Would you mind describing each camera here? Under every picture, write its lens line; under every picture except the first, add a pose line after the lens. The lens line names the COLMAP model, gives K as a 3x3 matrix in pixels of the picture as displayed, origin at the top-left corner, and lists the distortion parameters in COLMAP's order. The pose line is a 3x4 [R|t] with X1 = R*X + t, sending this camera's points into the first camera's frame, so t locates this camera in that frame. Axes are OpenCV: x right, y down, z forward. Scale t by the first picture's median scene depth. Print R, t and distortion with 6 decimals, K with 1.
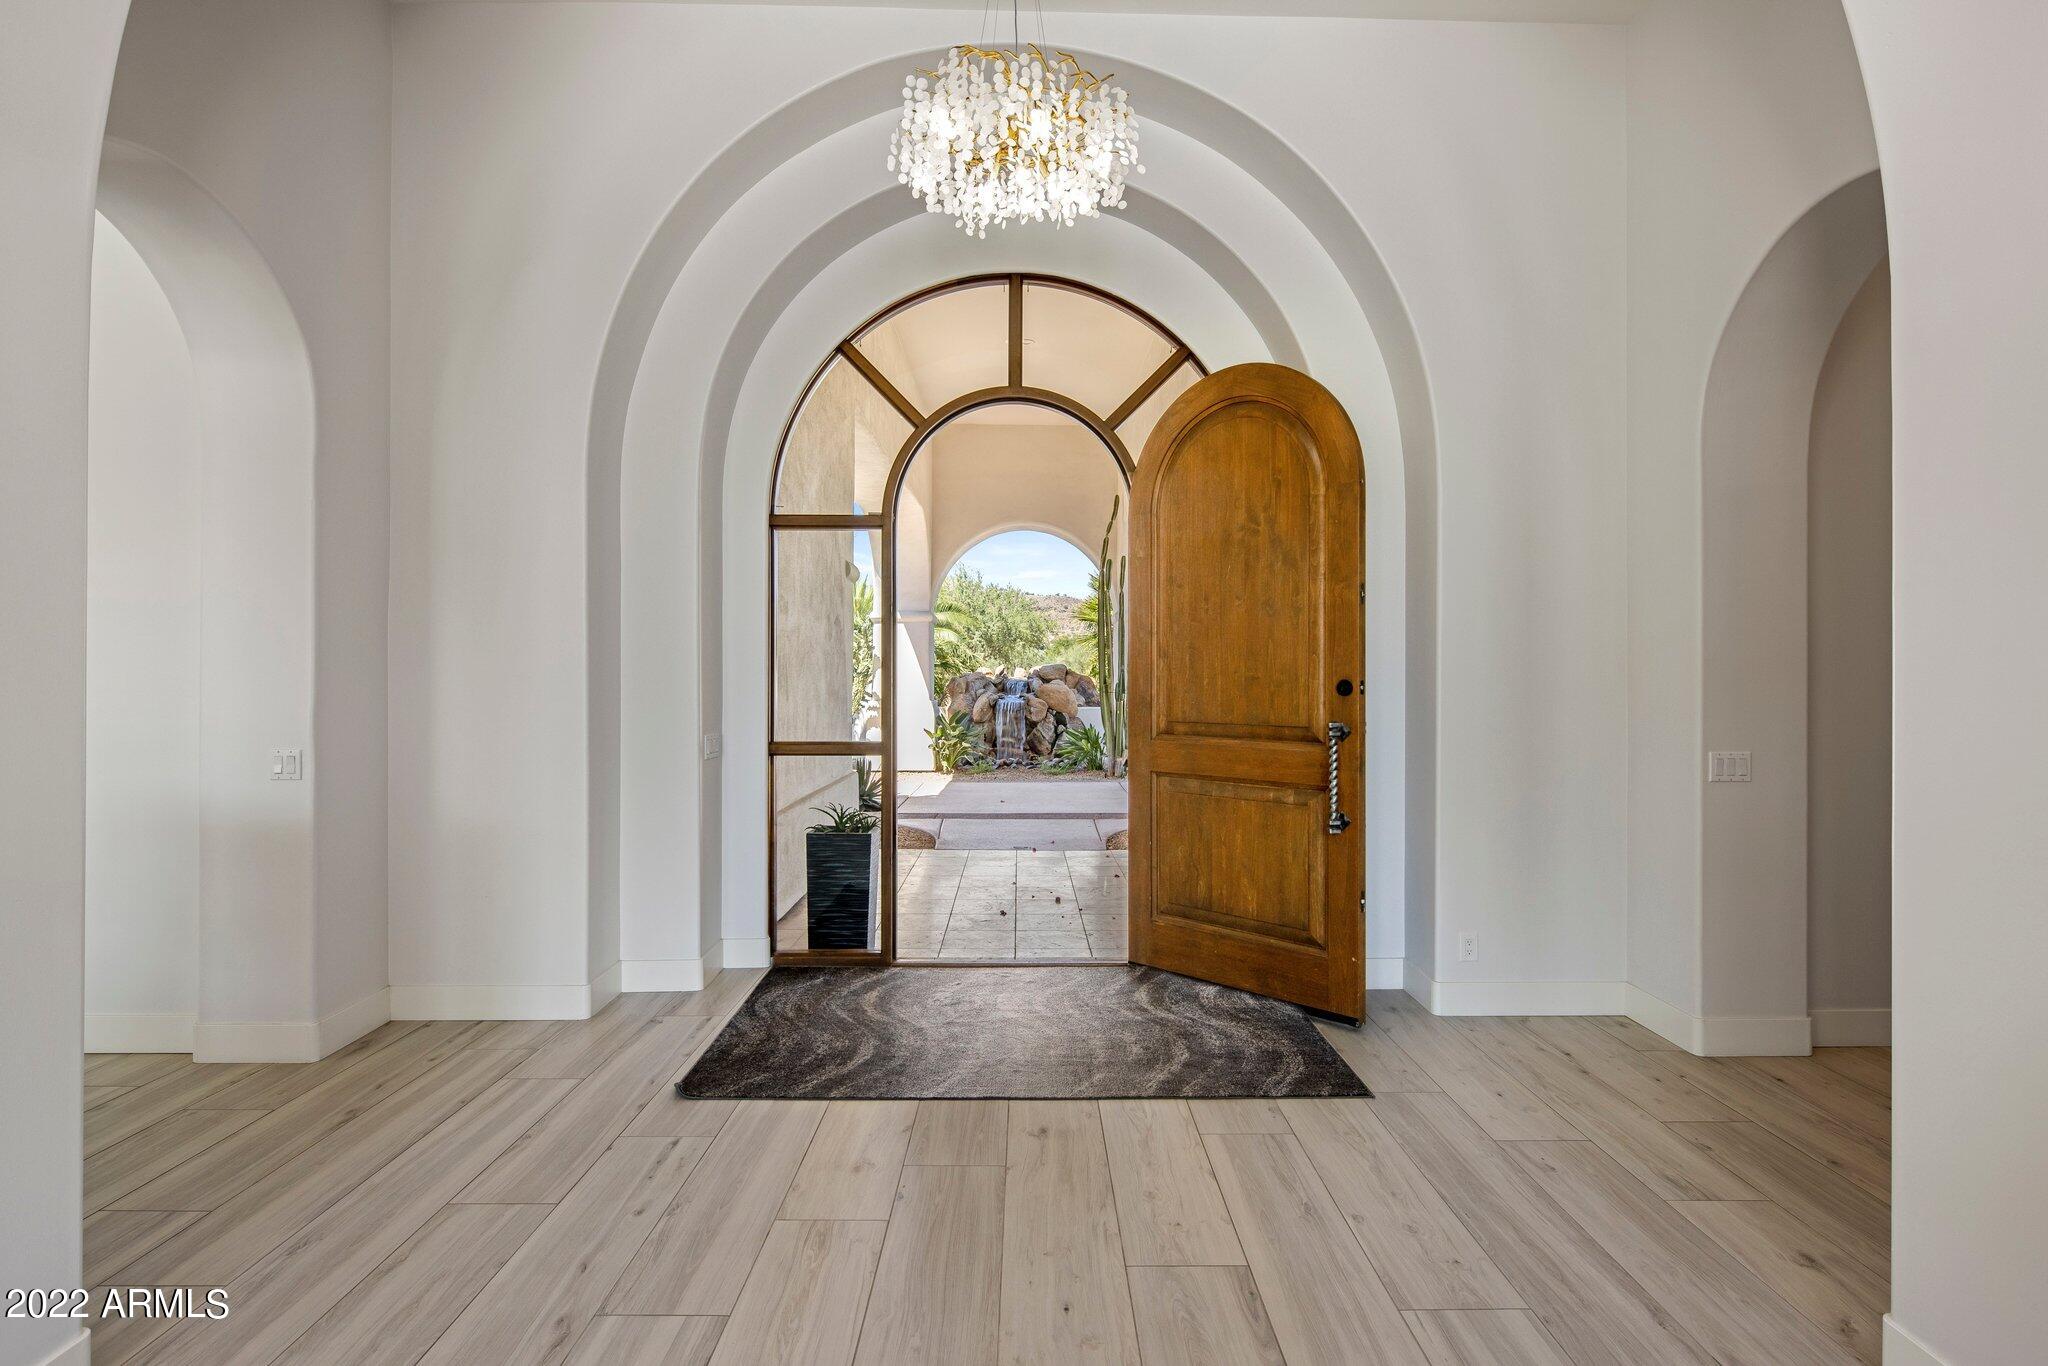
lens RADIAL K [[986.9, 0, 1026.0], [0, 986.9, 679.6], [0, 0, 1]] dist [0.006415, -0.001258]
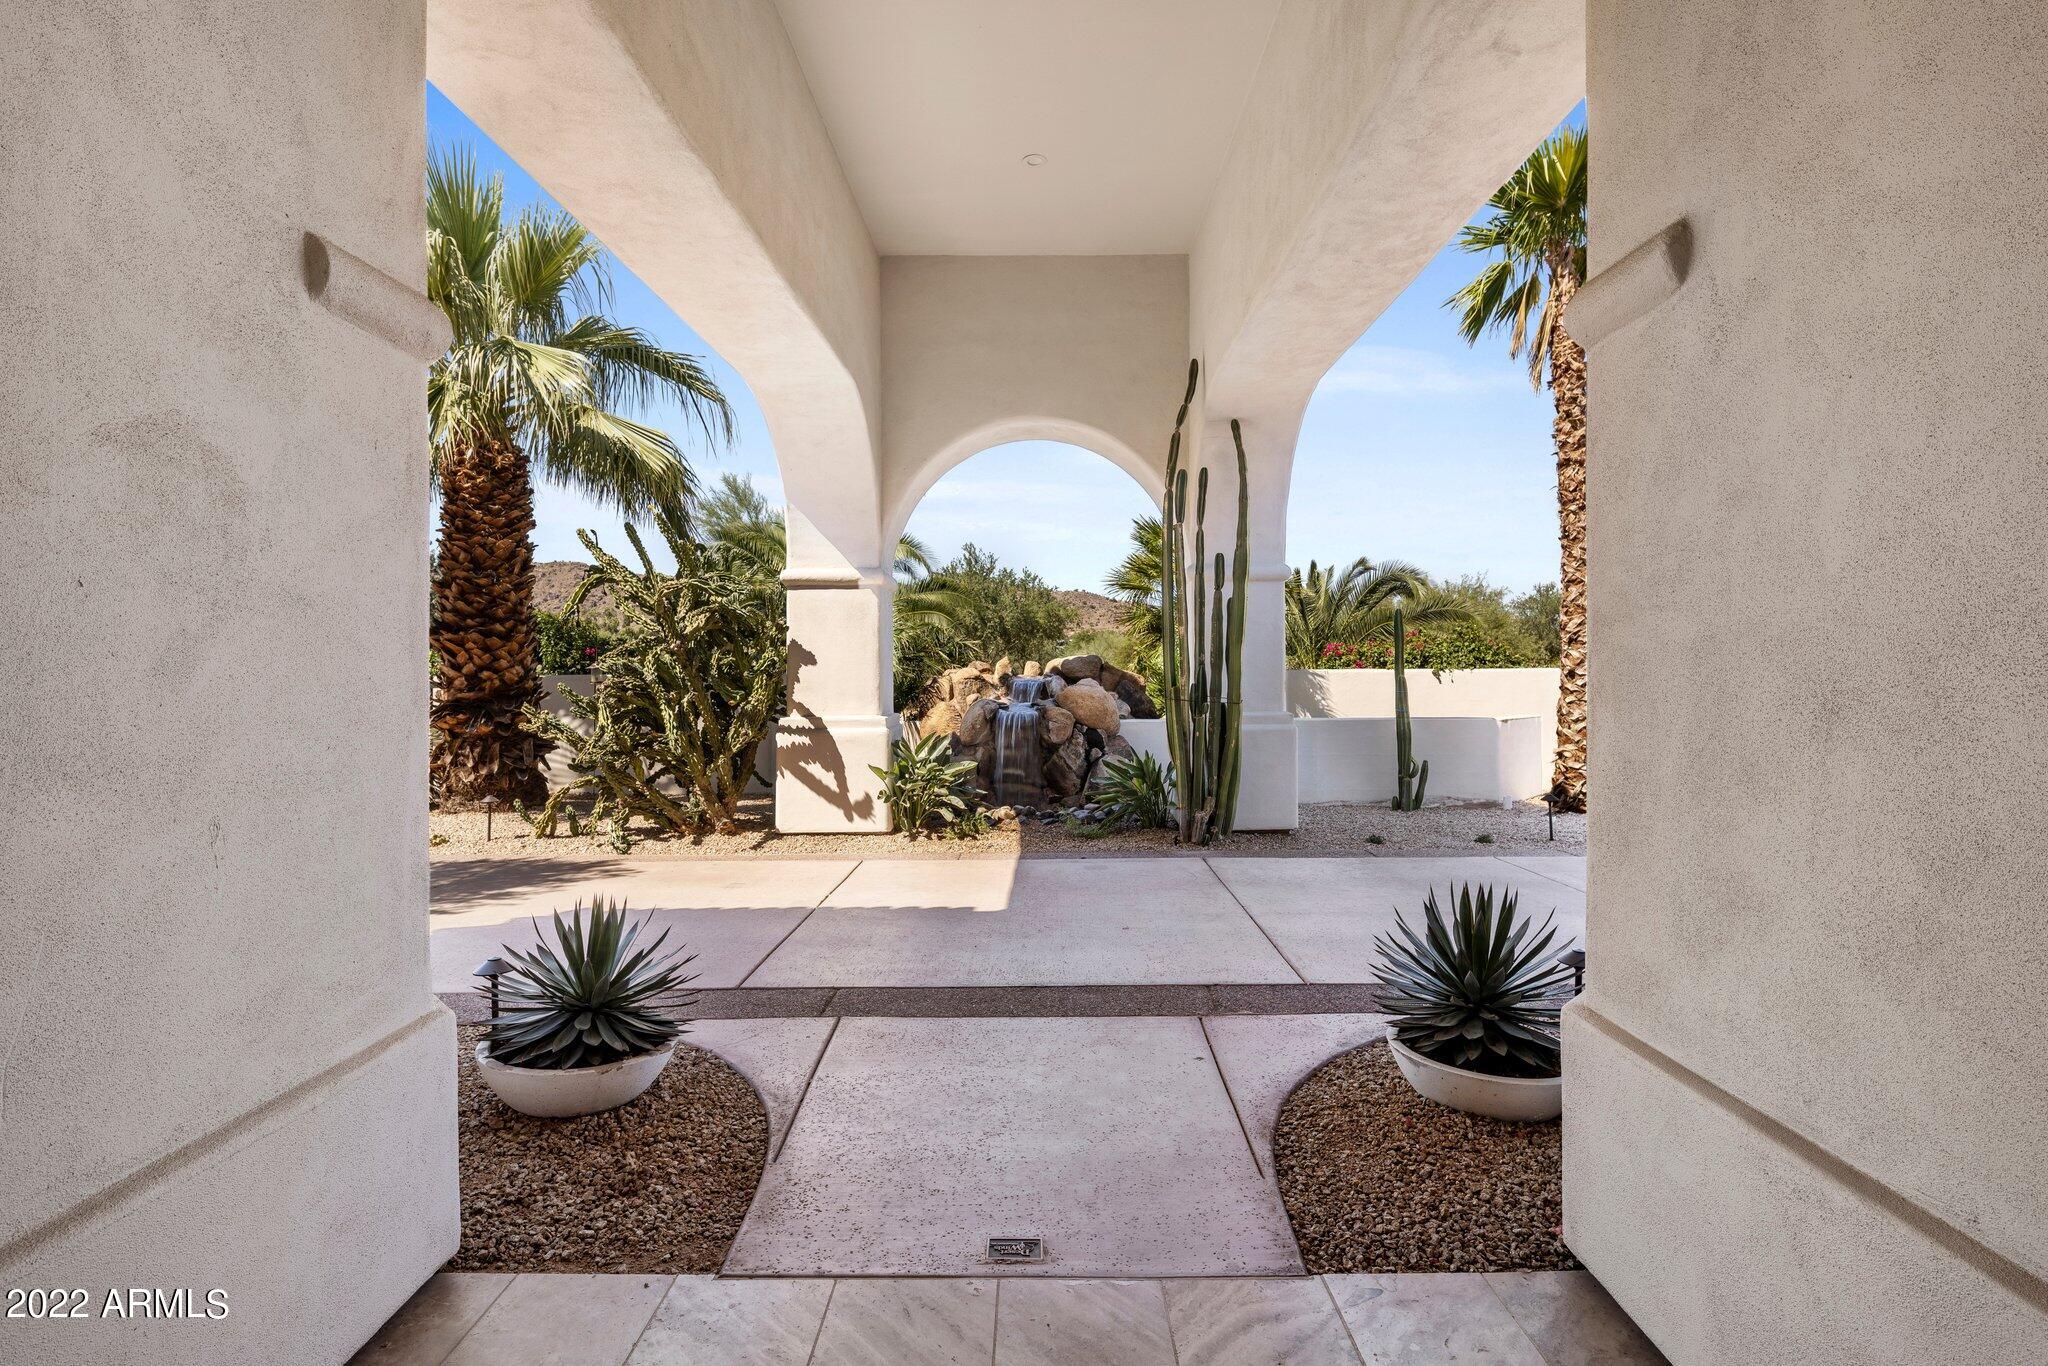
lens RADIAL K [[986.9, 0, 1021.2], [0, 986.9, 683.0], [0, 0, 1]] dist [0.006415, -0.001258]
pose [[0.999667, -0.008139, -0.024489, 0.003122], [0.008329, 0.999936, 0.007643, -0.002245], [0.024425, -0.007844, 0.999671, 0.351663]]
